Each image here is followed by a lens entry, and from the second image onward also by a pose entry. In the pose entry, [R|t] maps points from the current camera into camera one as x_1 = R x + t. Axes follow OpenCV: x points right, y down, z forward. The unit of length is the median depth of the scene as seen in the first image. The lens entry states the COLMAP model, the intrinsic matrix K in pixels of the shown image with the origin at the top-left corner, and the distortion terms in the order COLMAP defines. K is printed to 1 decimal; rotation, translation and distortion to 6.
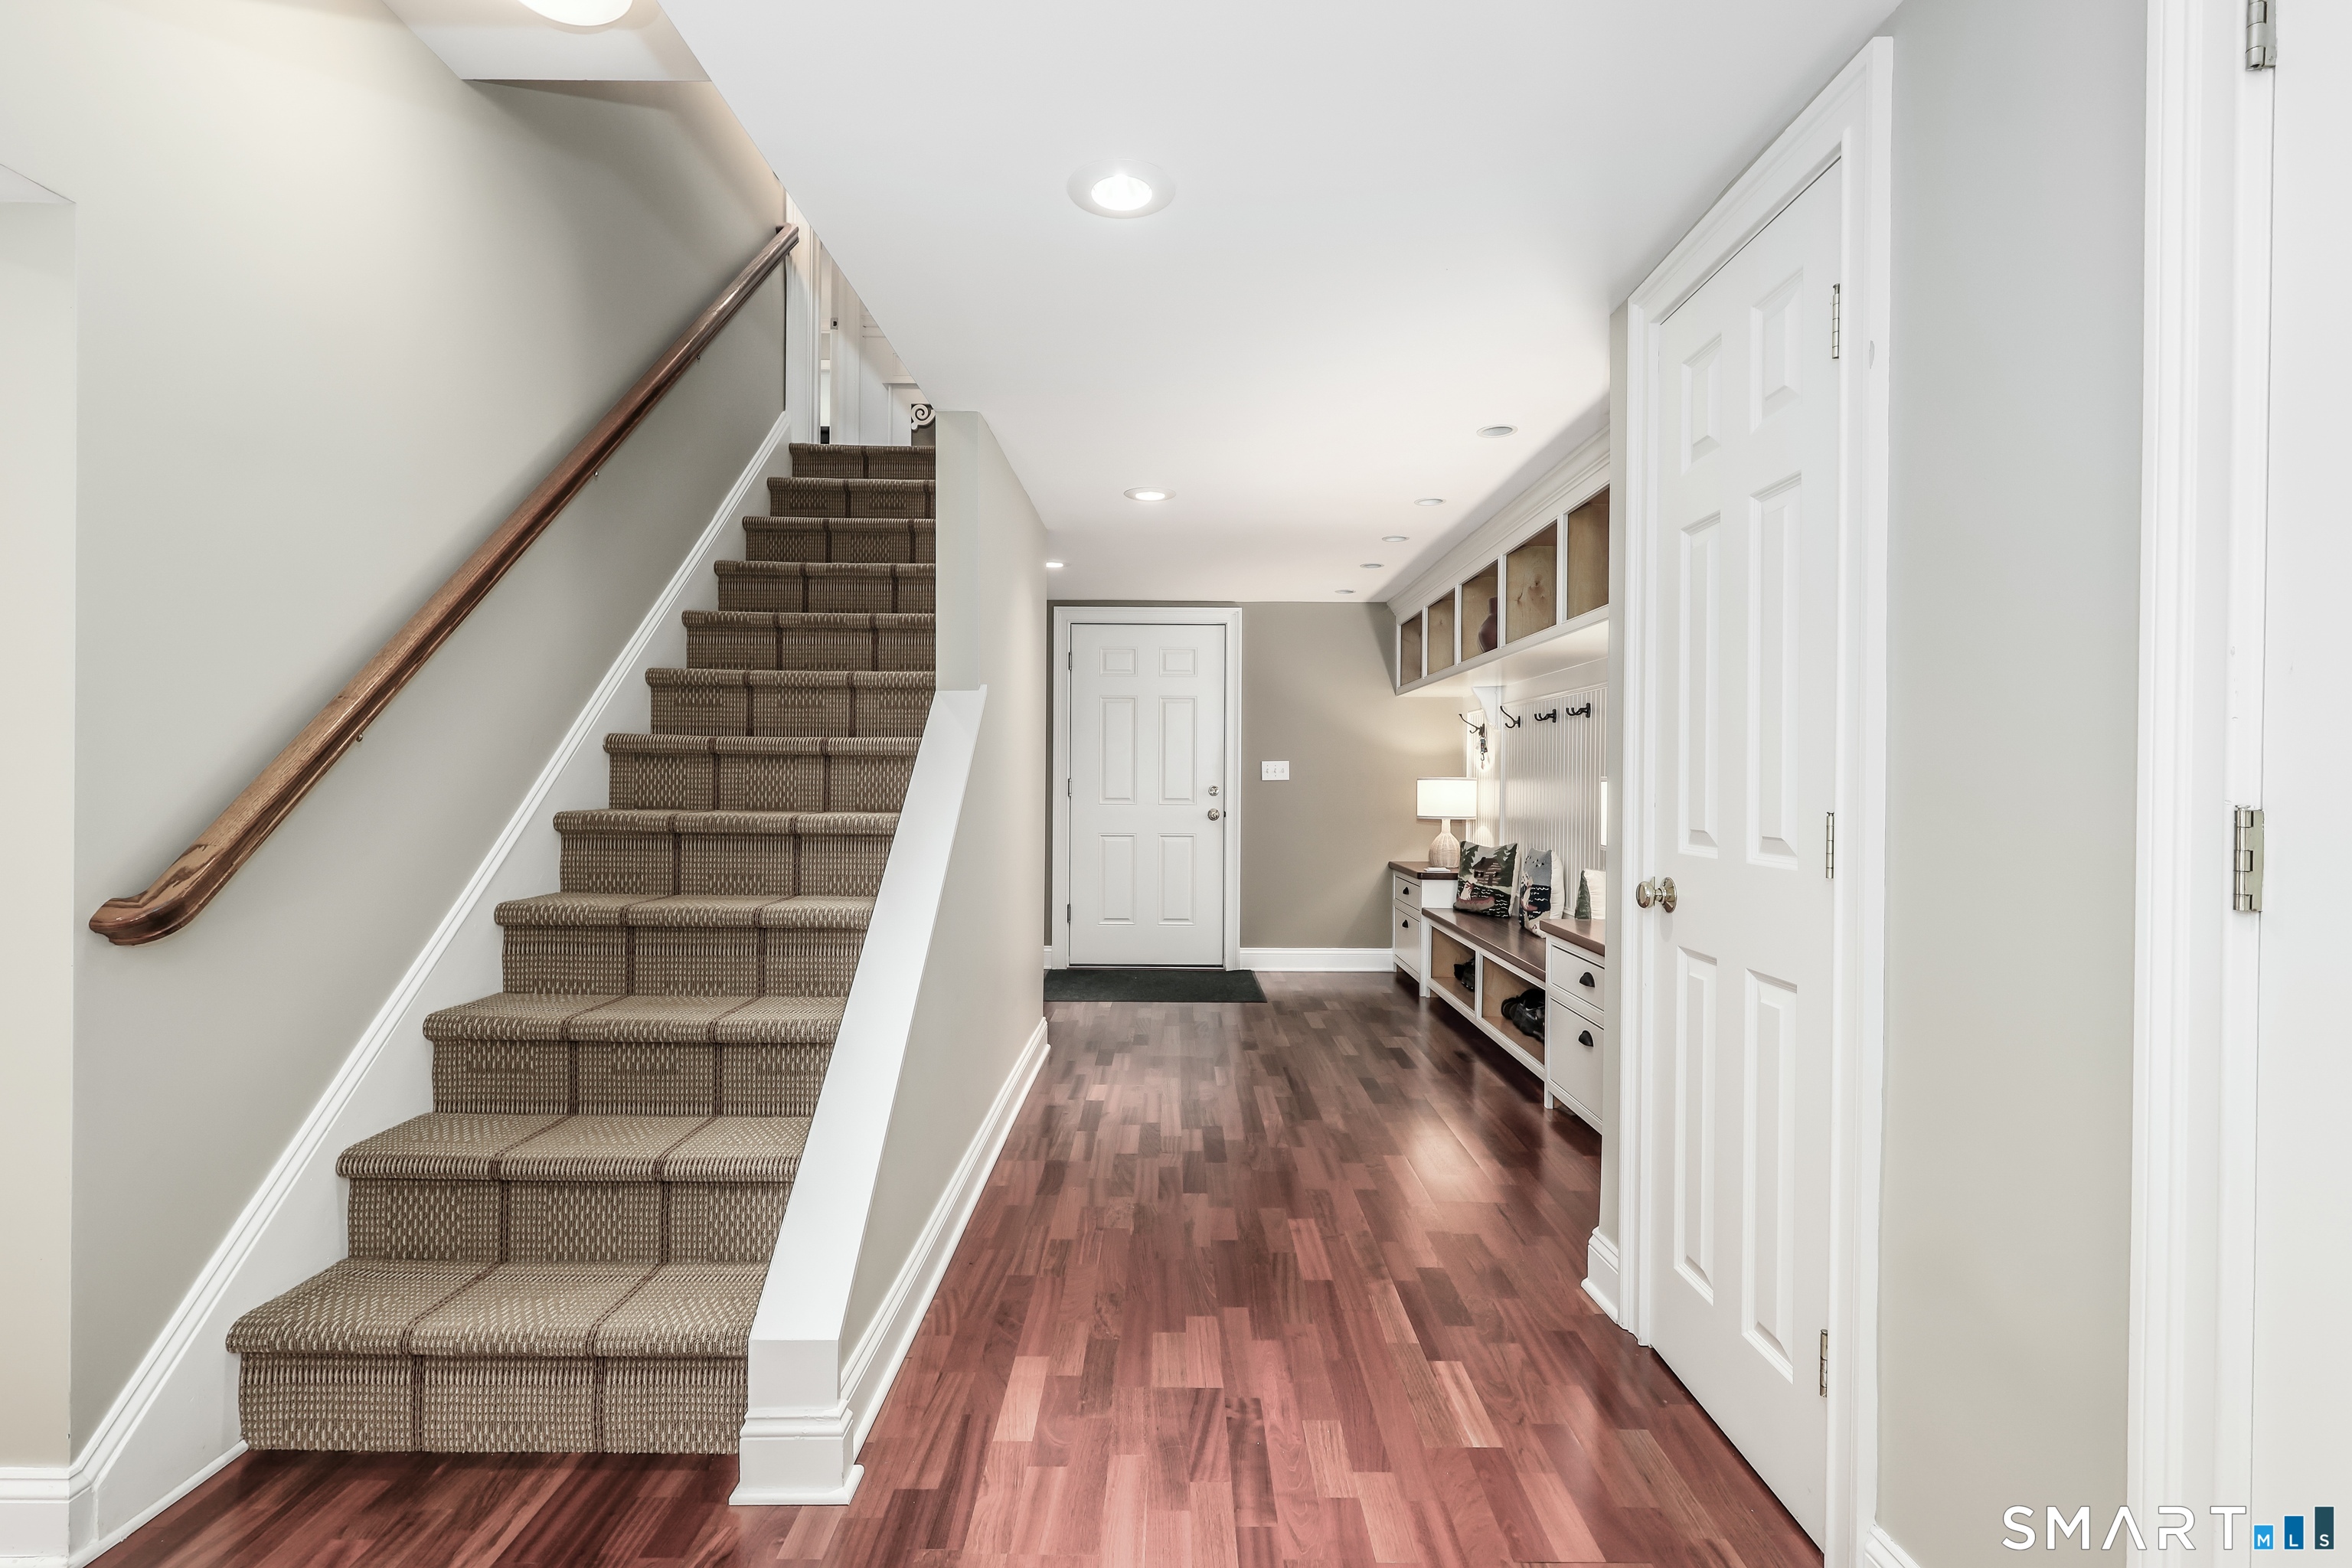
lens RADIAL K [[1098.3, 0, 1176.0], [0, 1098.3, 781.3], [0, 0, 1]] dist [0.007949, -0.000891]
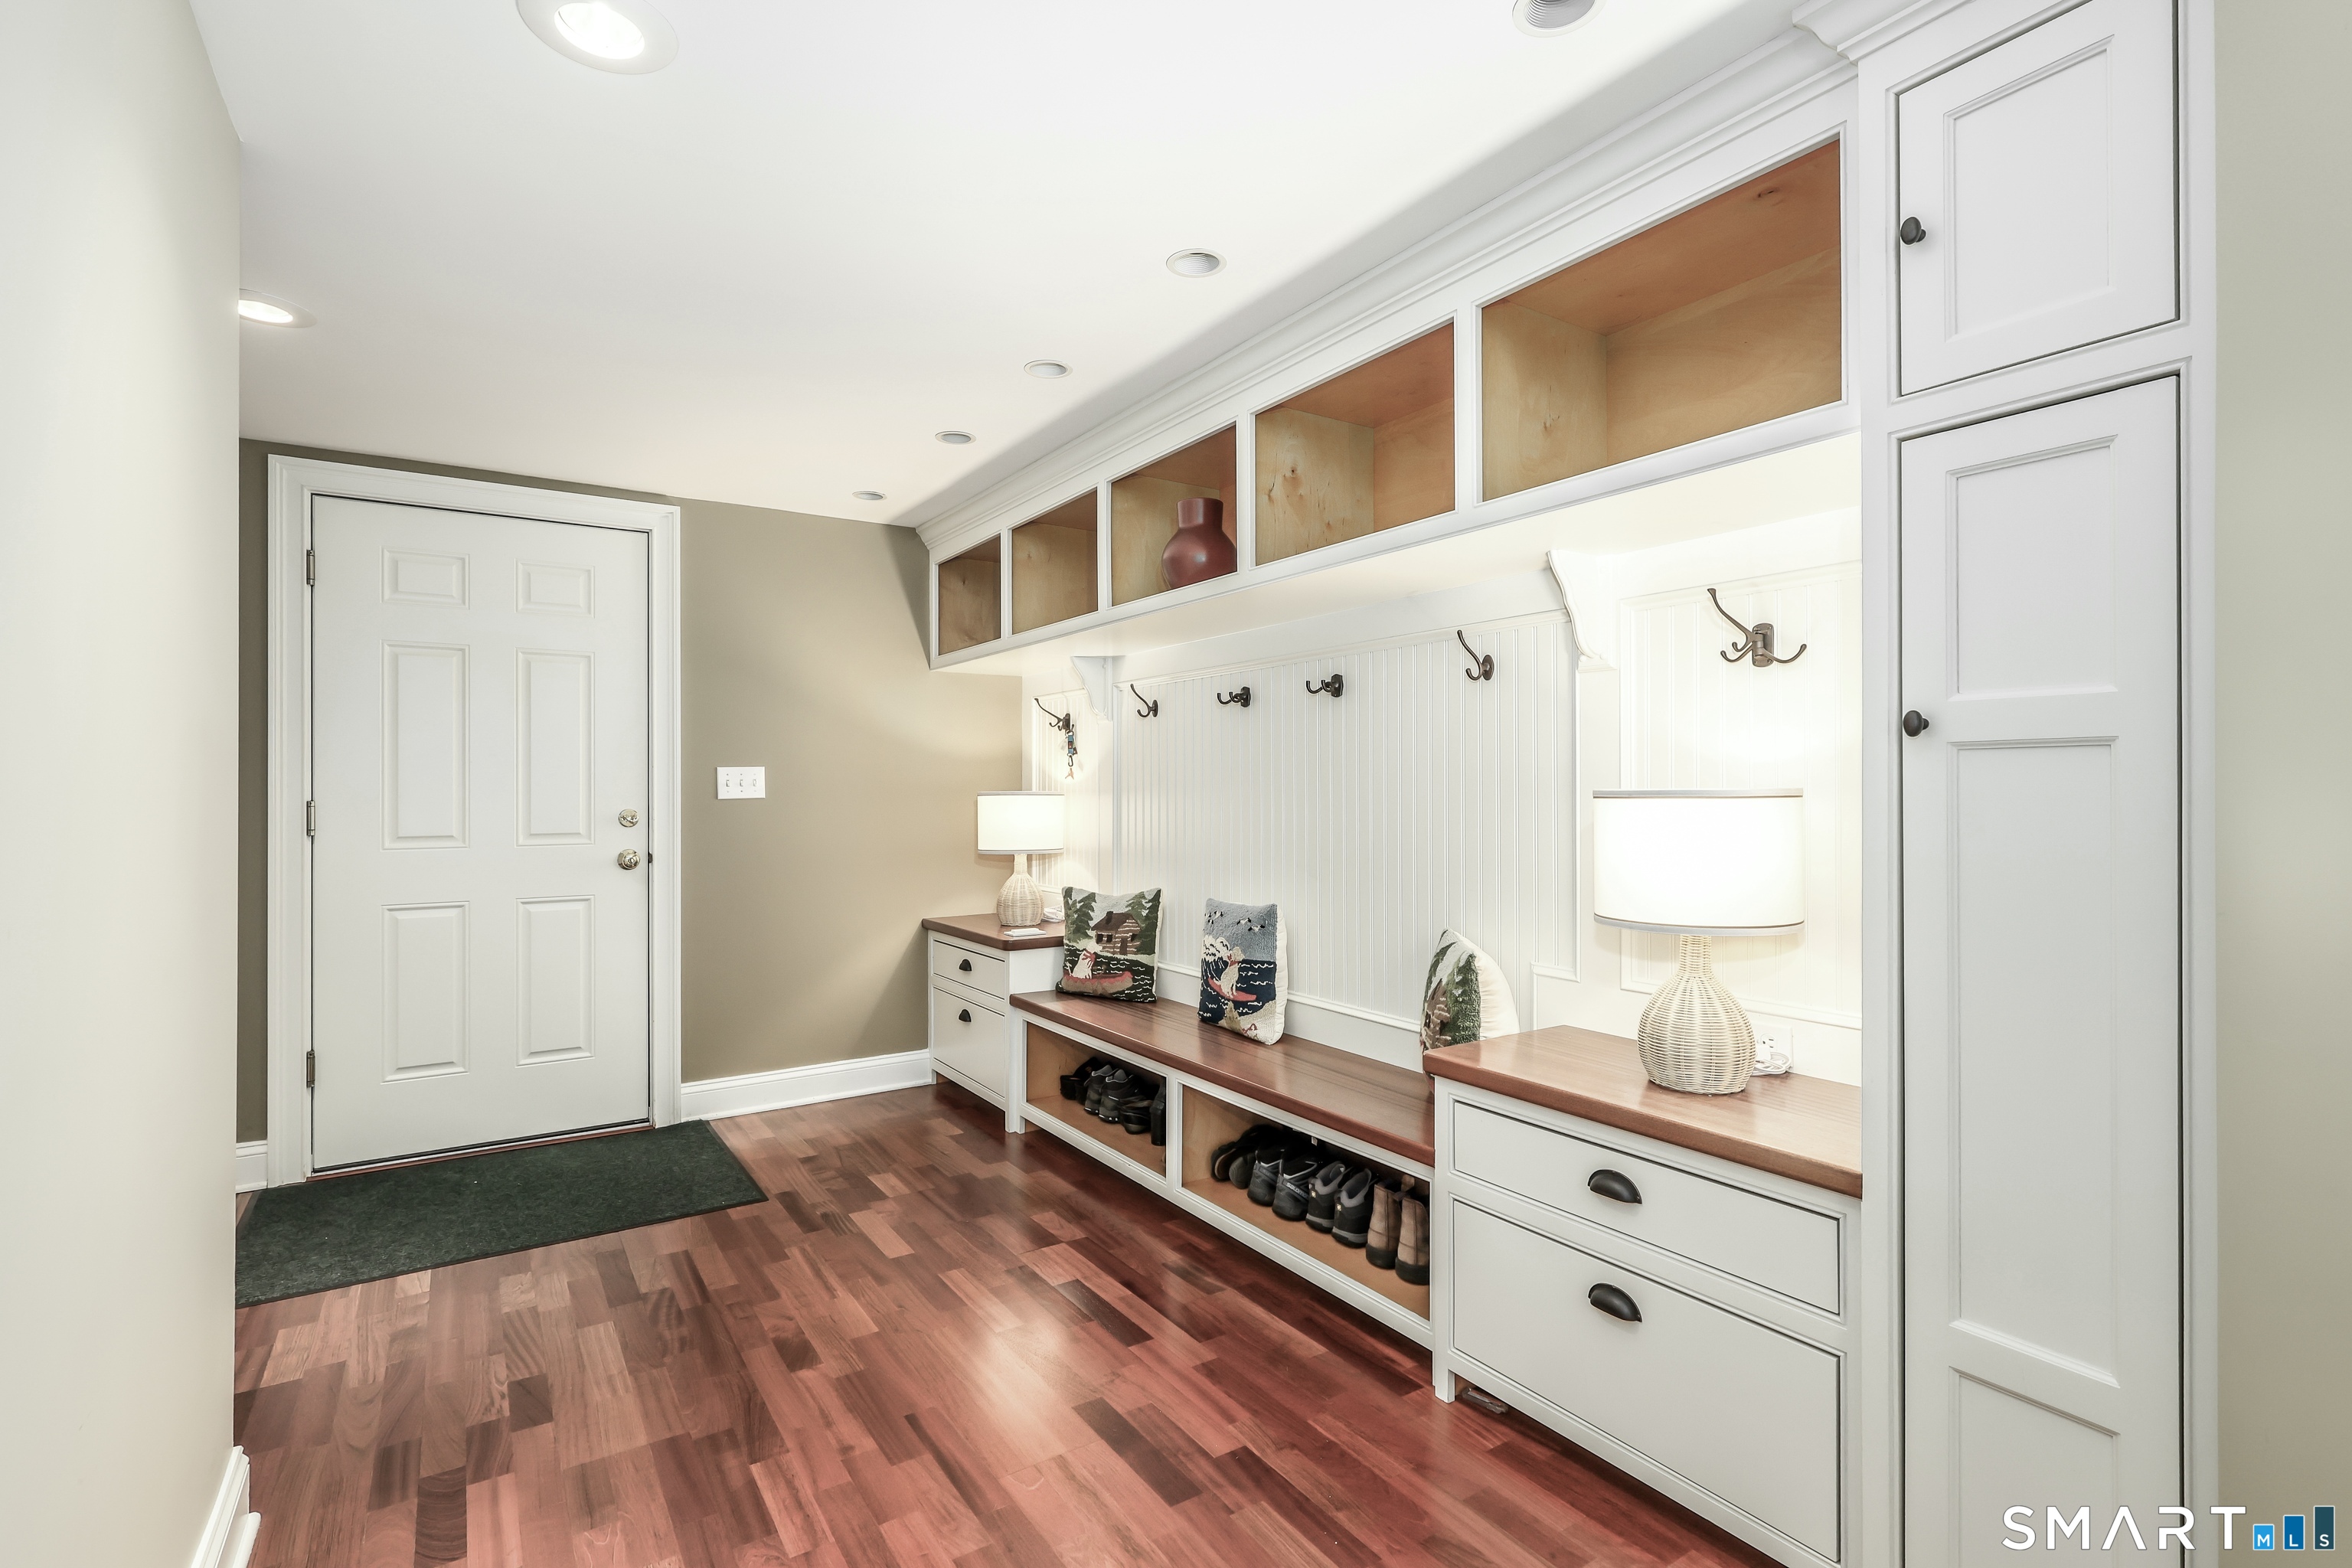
lens RADIAL K [[1098.3, 0, 1177.9], [0, 1098.3, 787.8], [0, 0, 1]] dist [0.007949, -0.000891]
pose [[0.838361, -0.007258, 0.545067, -0.041872], [0.010007, 0.999948, -0.002076, -0.003512], [-0.545024, 0.007195, 0.838390, 0.386565]]
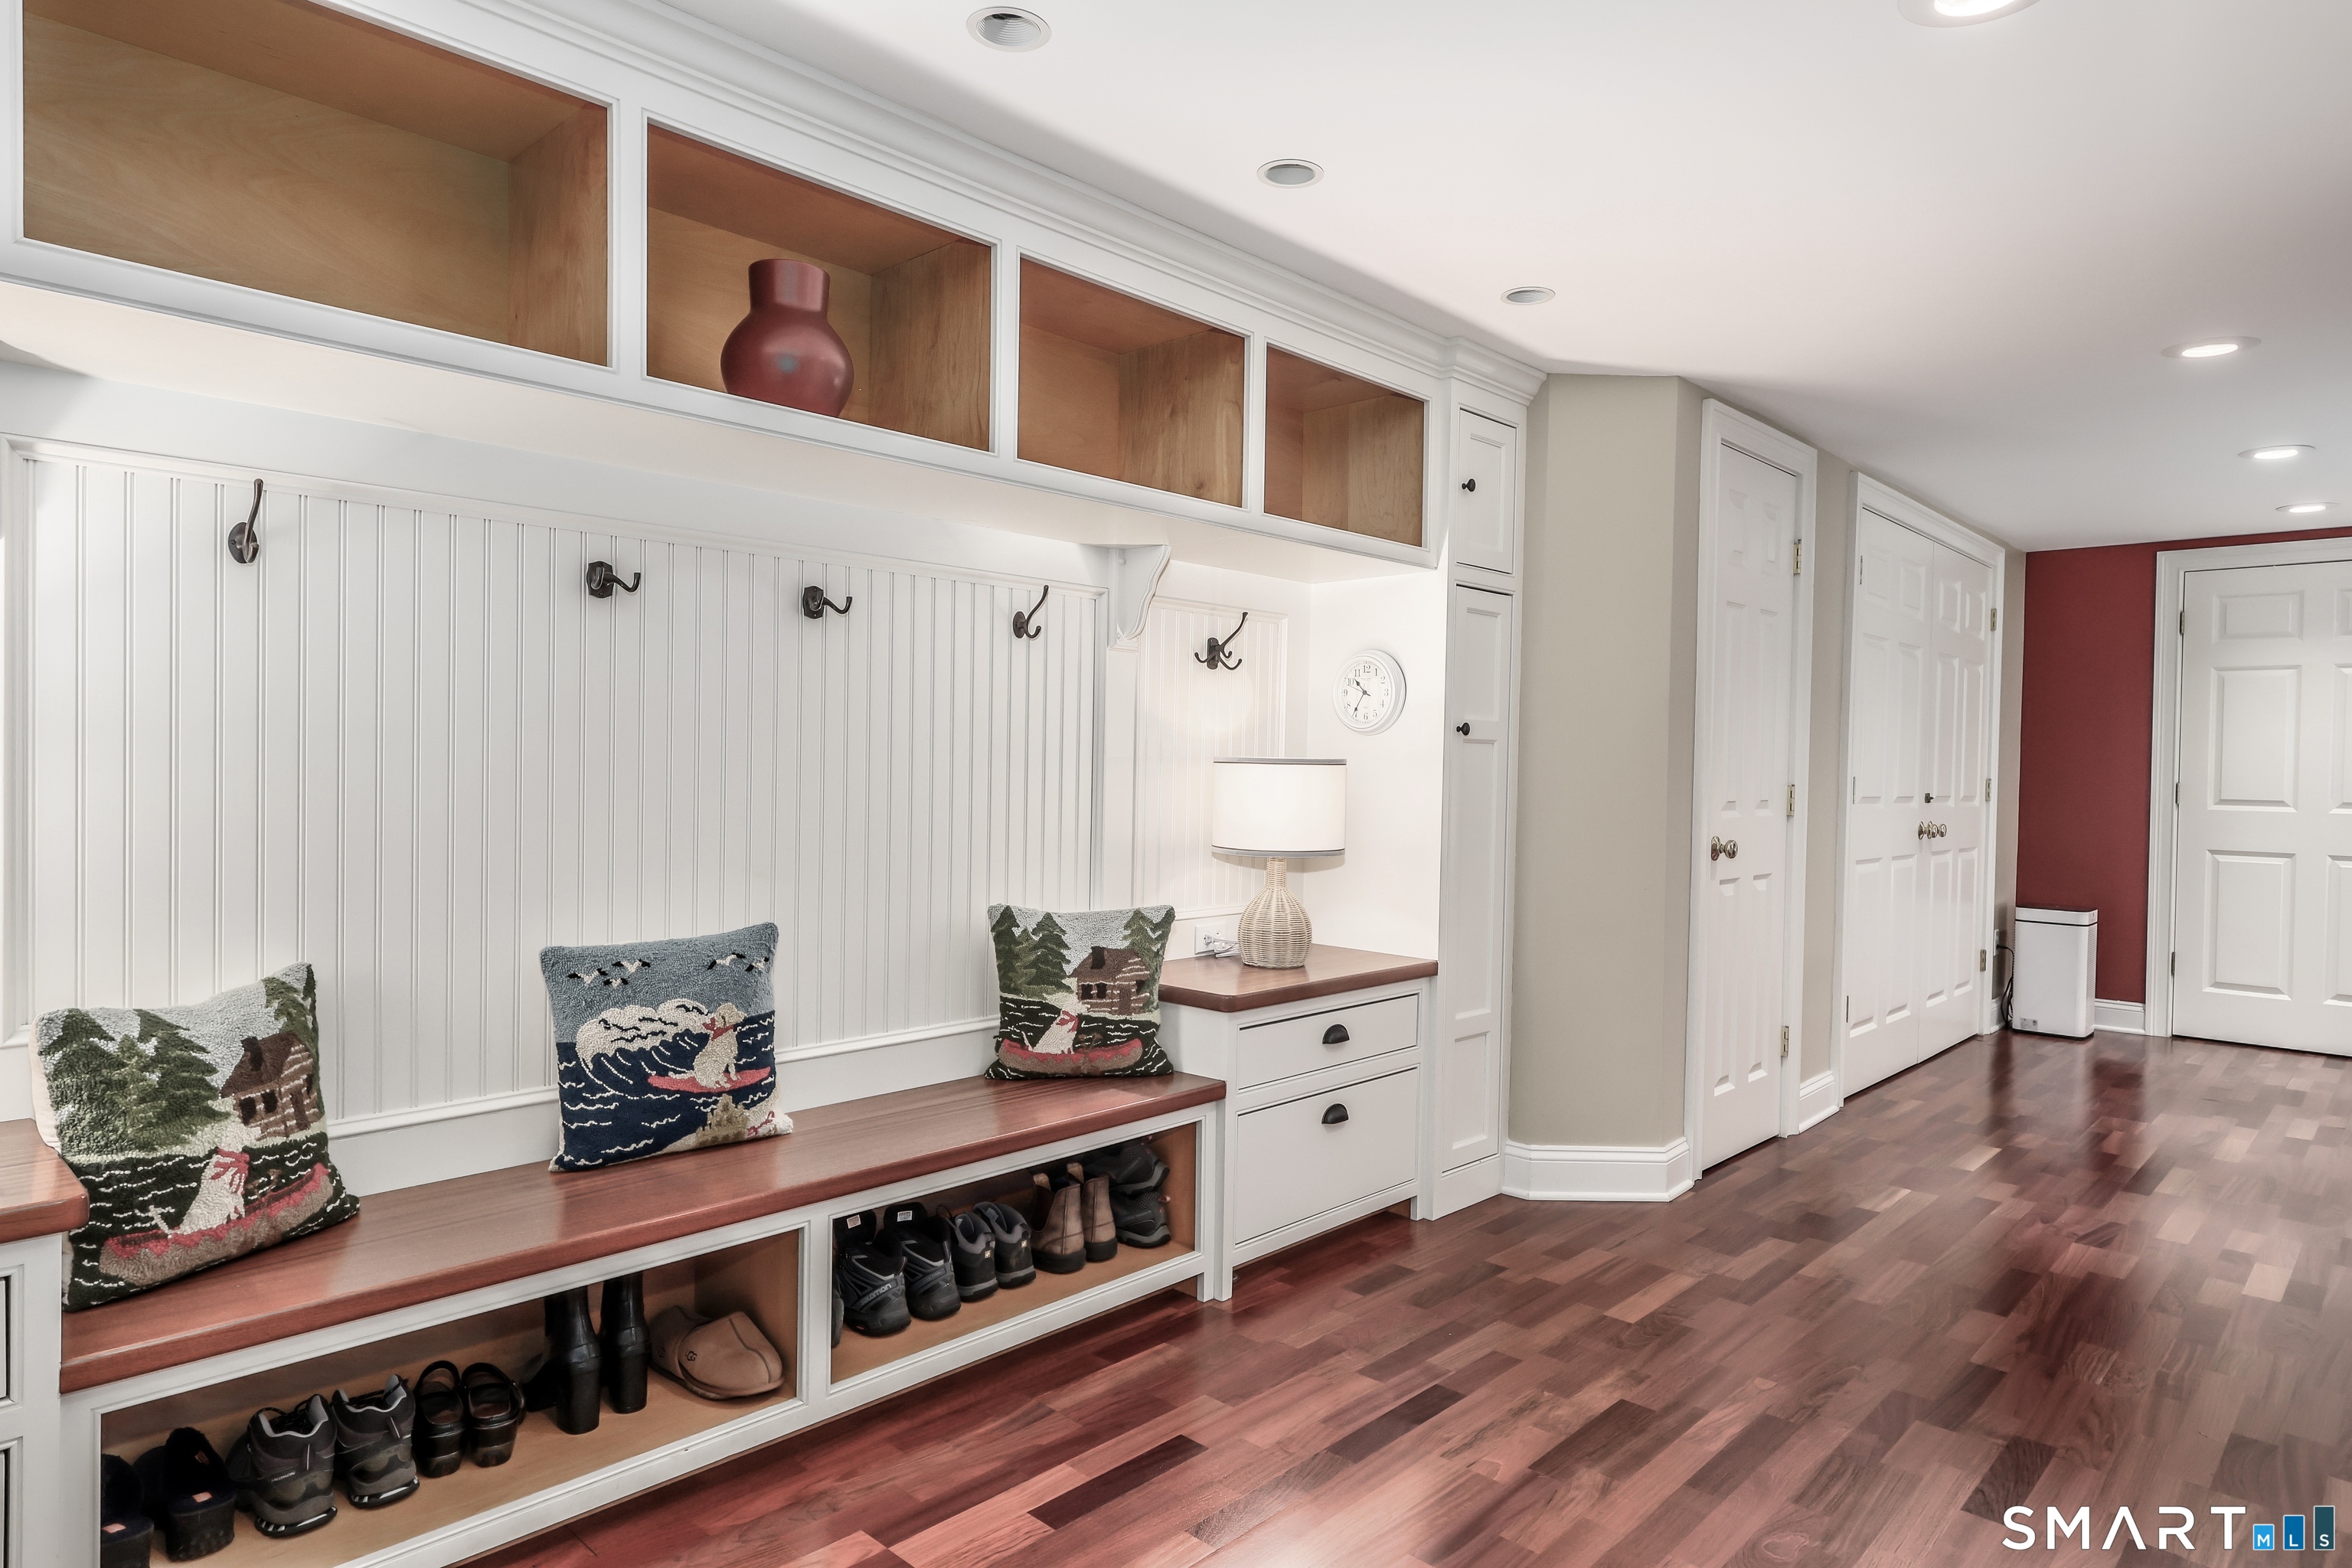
lens RADIAL K [[1364.1, 0, 1170.2], [0, 1364.1, 775.0], [0, 0, 1]] dist [-0.003819, 0.000133]
pose [[-0.712480, -0.033712, 0.700882, -0.102394], [-0.022394, 0.999429, 0.025307, -0.008409], [-0.701335, 0.002336, -0.712828, 0.987403]]
